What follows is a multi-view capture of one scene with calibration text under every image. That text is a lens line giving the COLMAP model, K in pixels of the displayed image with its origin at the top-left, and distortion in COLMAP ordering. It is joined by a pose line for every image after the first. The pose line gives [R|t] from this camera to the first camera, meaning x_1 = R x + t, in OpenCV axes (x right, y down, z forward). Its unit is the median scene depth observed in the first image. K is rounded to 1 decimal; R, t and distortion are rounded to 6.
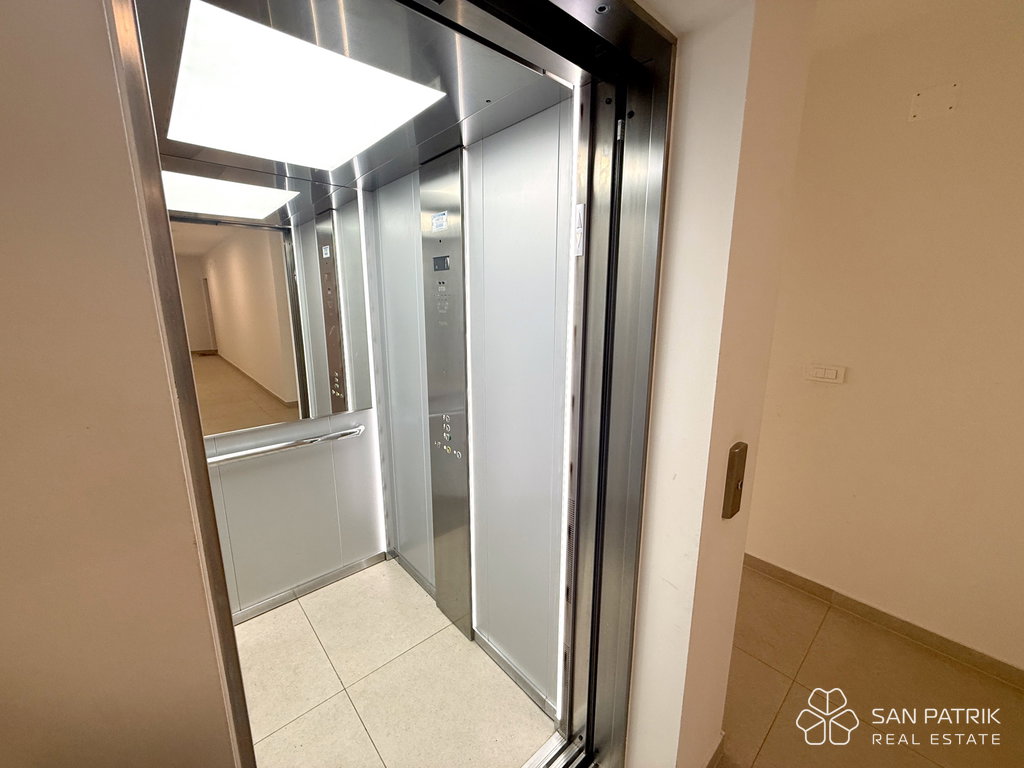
lens RADIAL K [[407.7, 0, 510.0], [0, 407.7, 383.7], [0, 0, 1]] dist [-0.006216, 0.000094]
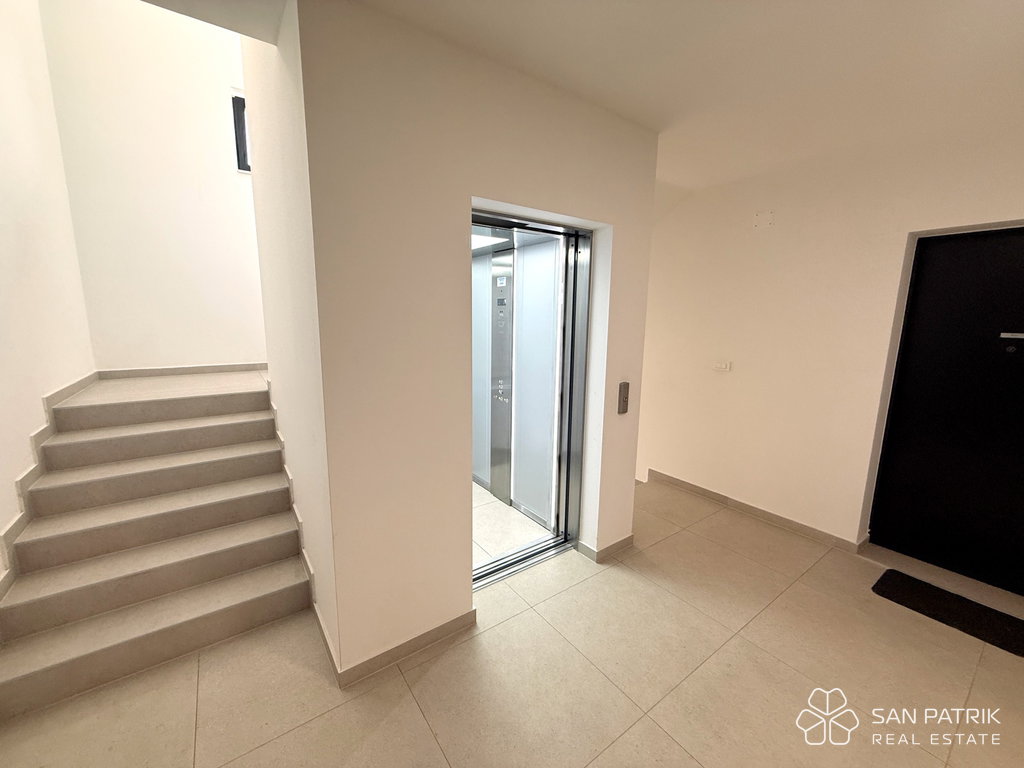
lens RADIAL K [[407.7, 0, 512.3], [0, 407.7, 384.7], [0, 0, 1]] dist [-0.006216, 0.000094]
pose [[0.994522, 0.029511, -0.100278, 0.087784], [-0.033726, 0.998606, -0.040600, 0.174170], [0.098940, 0.043760, 0.994131, -0.892207]]
